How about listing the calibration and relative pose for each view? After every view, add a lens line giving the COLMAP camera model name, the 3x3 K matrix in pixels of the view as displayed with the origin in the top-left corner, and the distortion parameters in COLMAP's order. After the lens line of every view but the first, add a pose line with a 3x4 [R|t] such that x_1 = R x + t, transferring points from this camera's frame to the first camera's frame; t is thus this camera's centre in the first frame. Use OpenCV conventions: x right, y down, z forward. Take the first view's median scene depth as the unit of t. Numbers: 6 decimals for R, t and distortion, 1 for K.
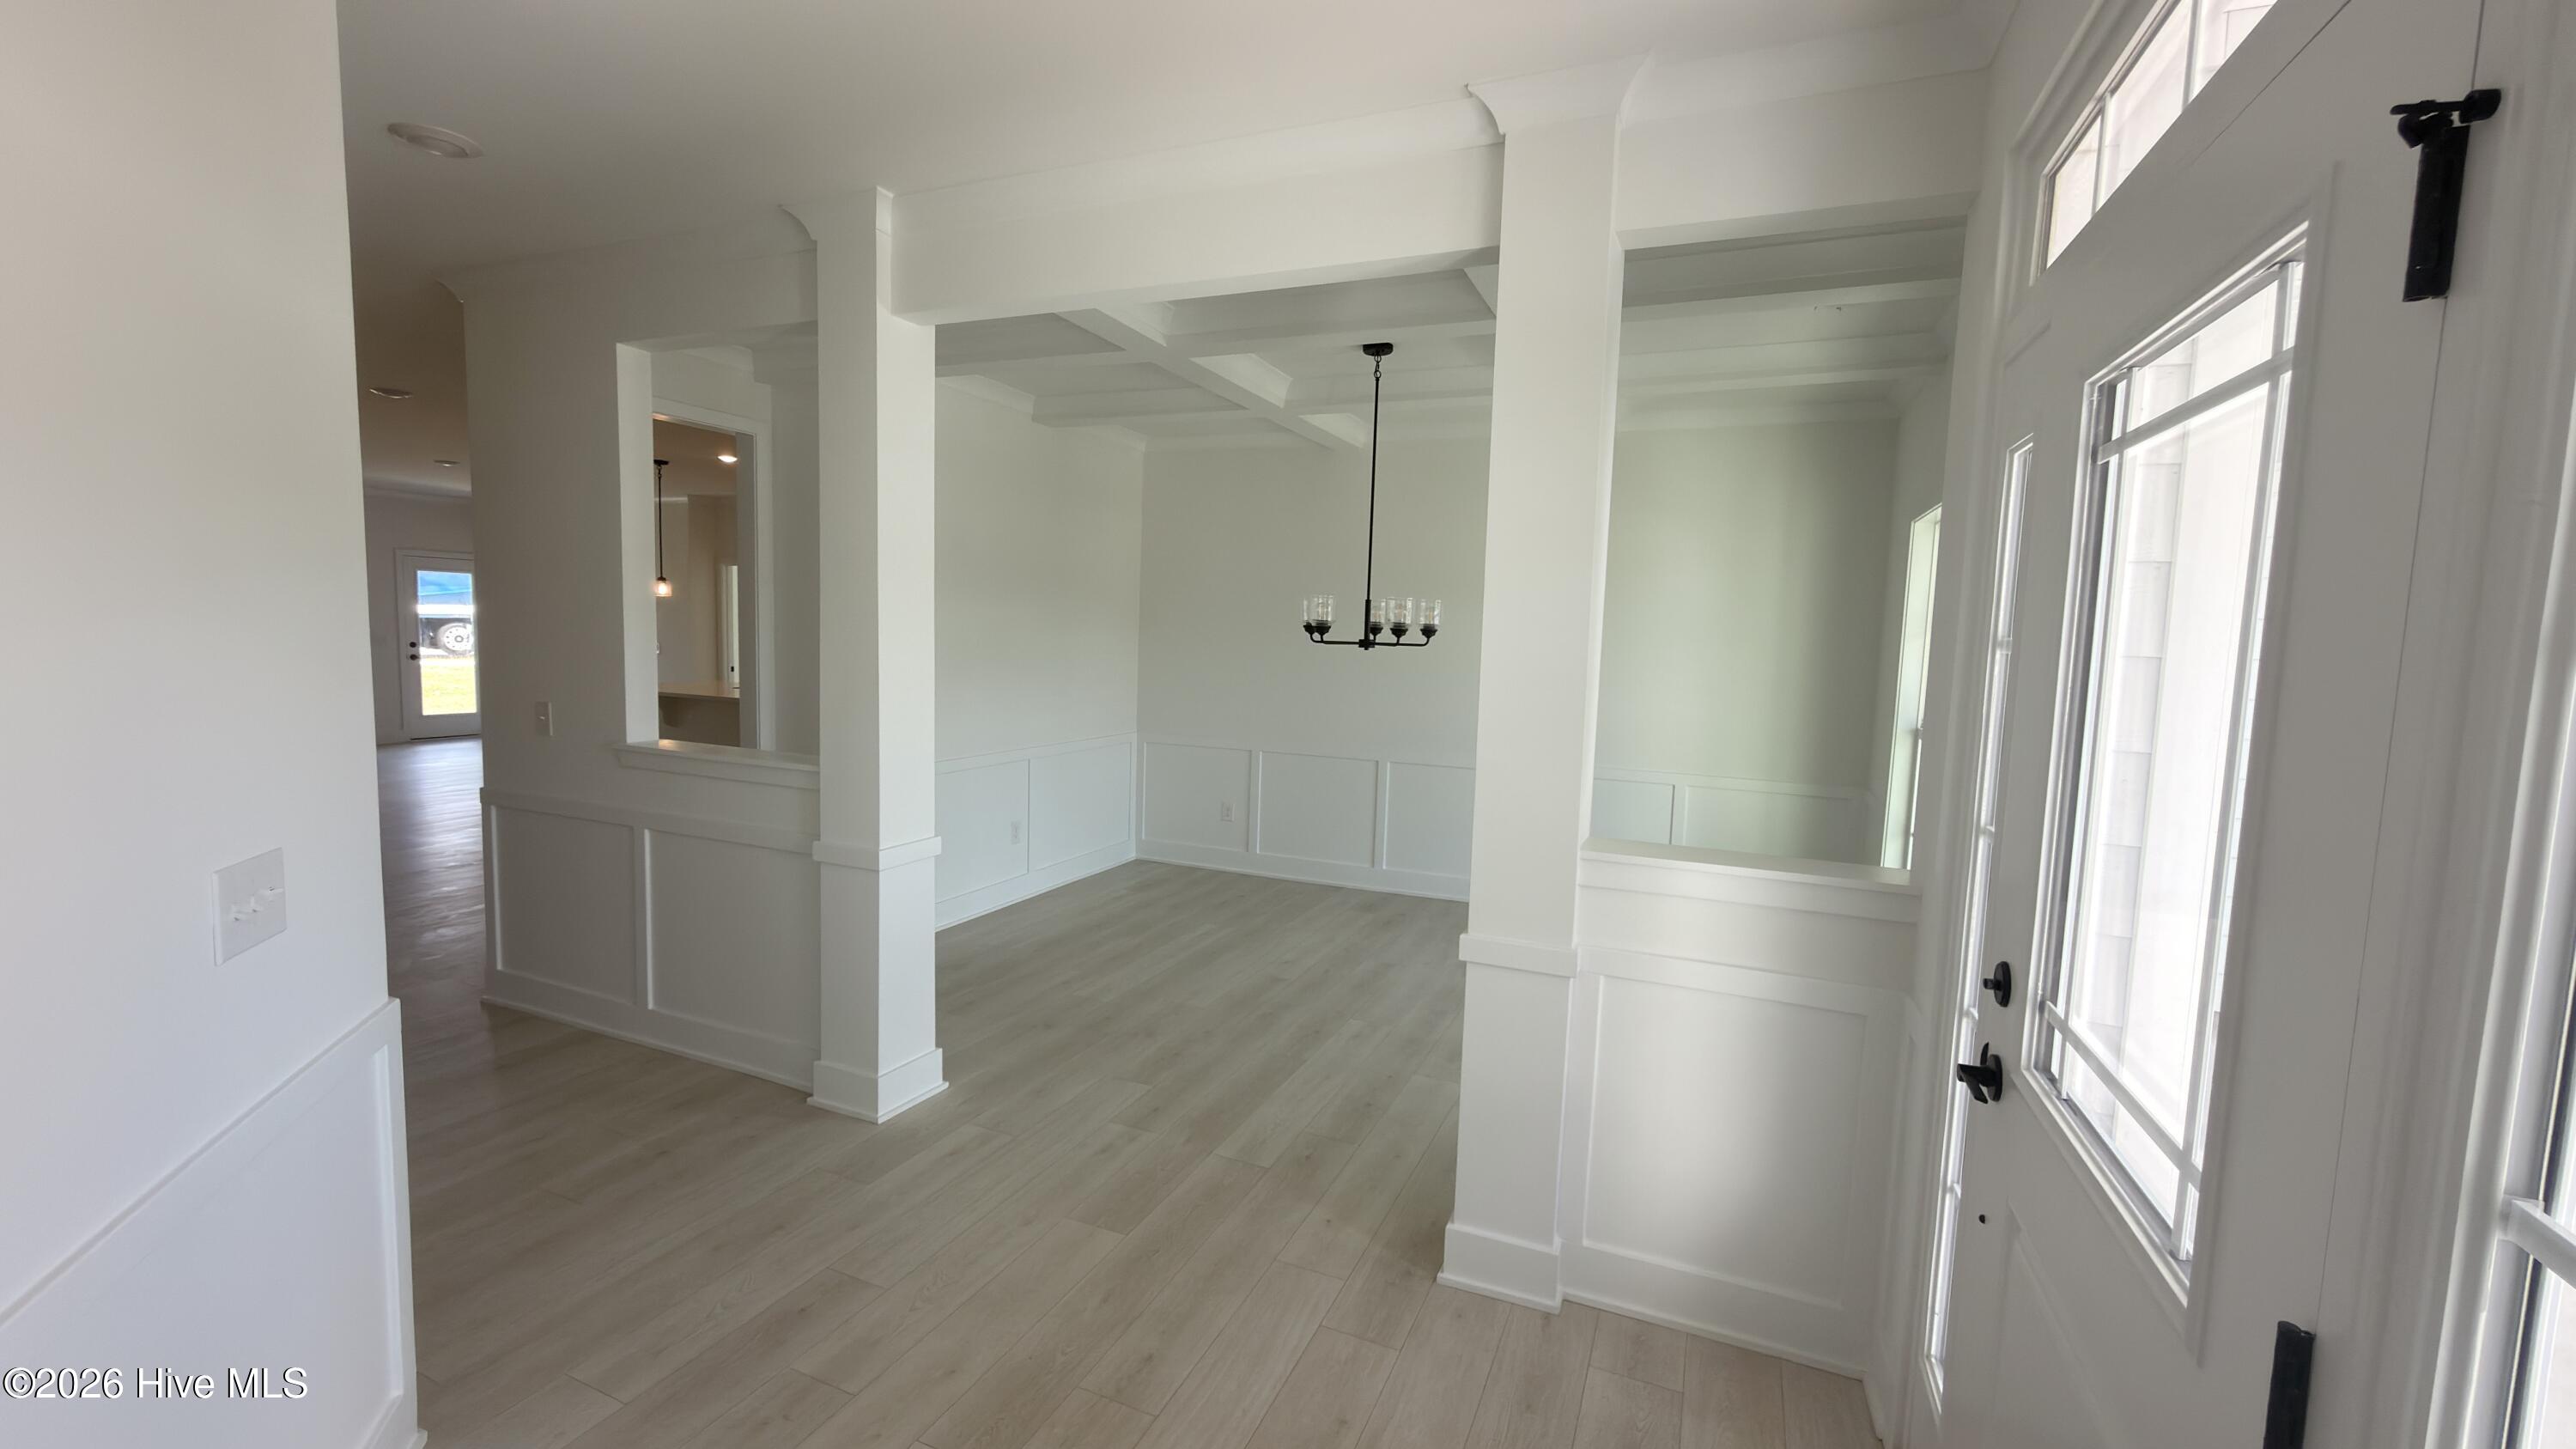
lens RADIAL K [[1029.0, 0, 1290.5], [0, 1029.0, 723.4], [0, 0, 1]] dist [0.000934, 0.000154]
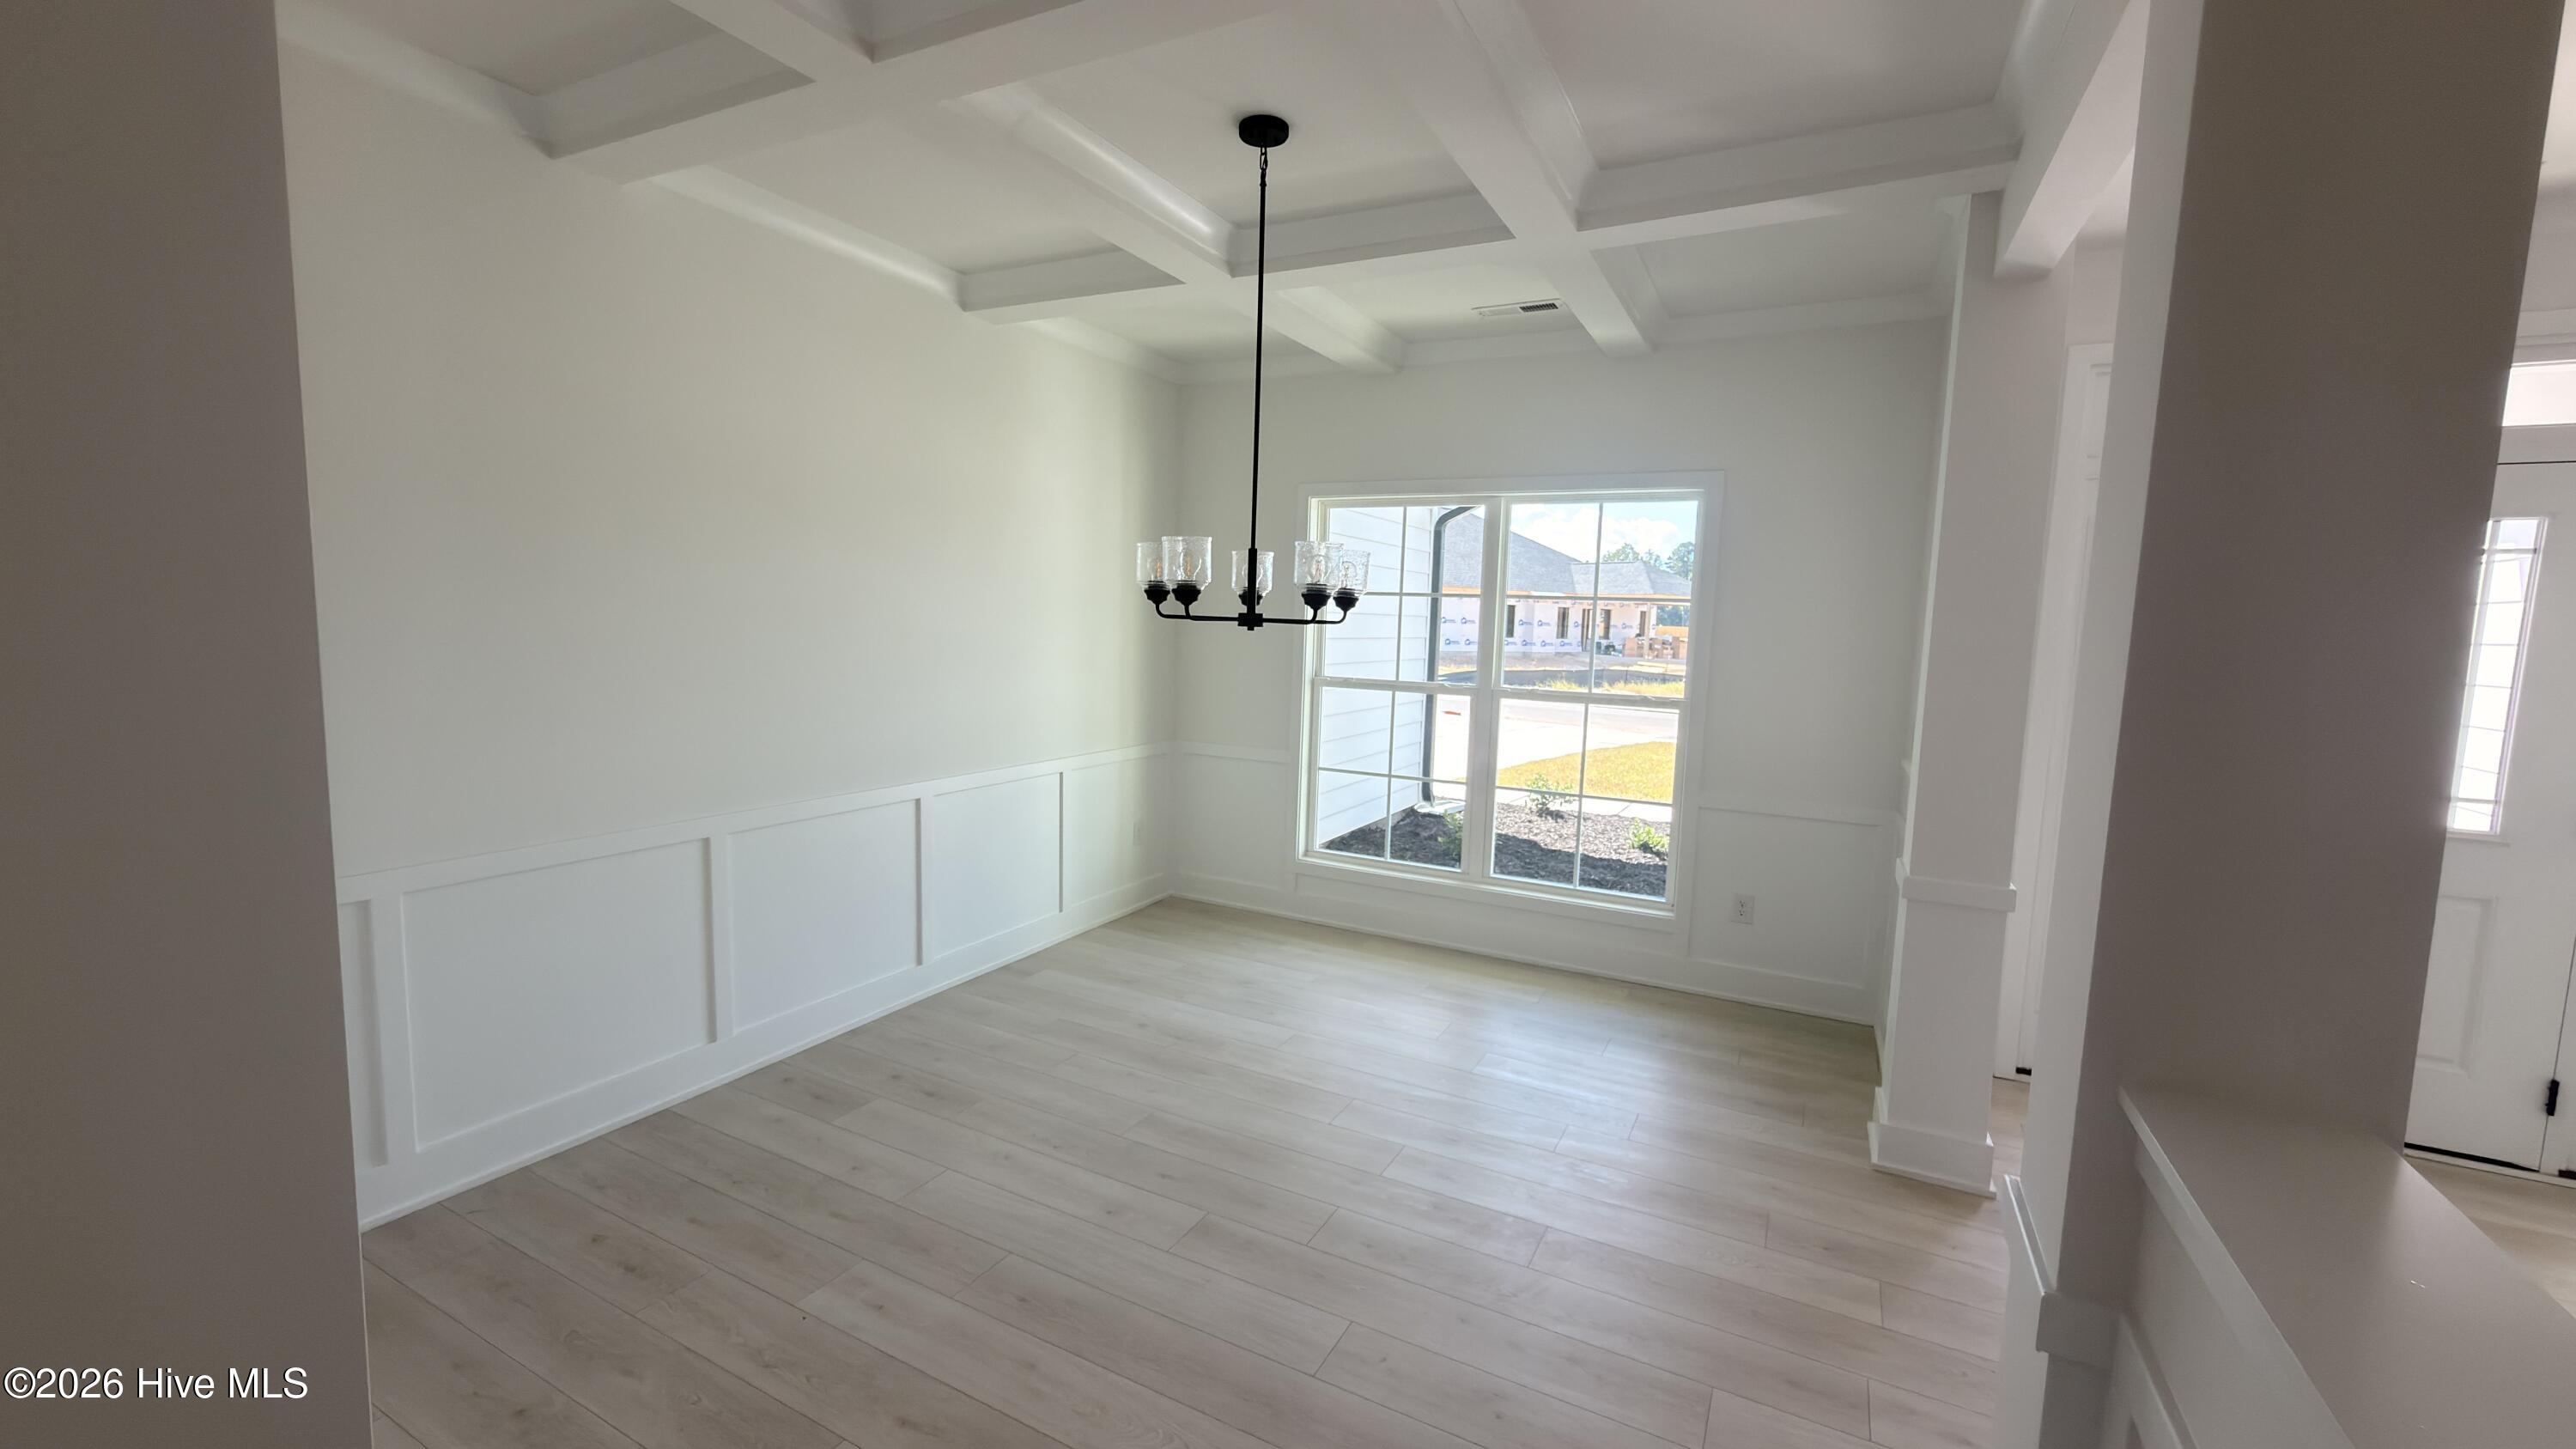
lens RADIAL K [[1029.0, 0, 1290.5], [0, 1029.0, 723.4], [0, 0, 1]] dist [0.000934, 0.000154]
pose [[0.084199, -0.131243, 0.987768, -0.561598], [0.060823, 0.990117, 0.126371, -0.095533], [-0.994591, 0.049439, 0.091350, 0.952869]]
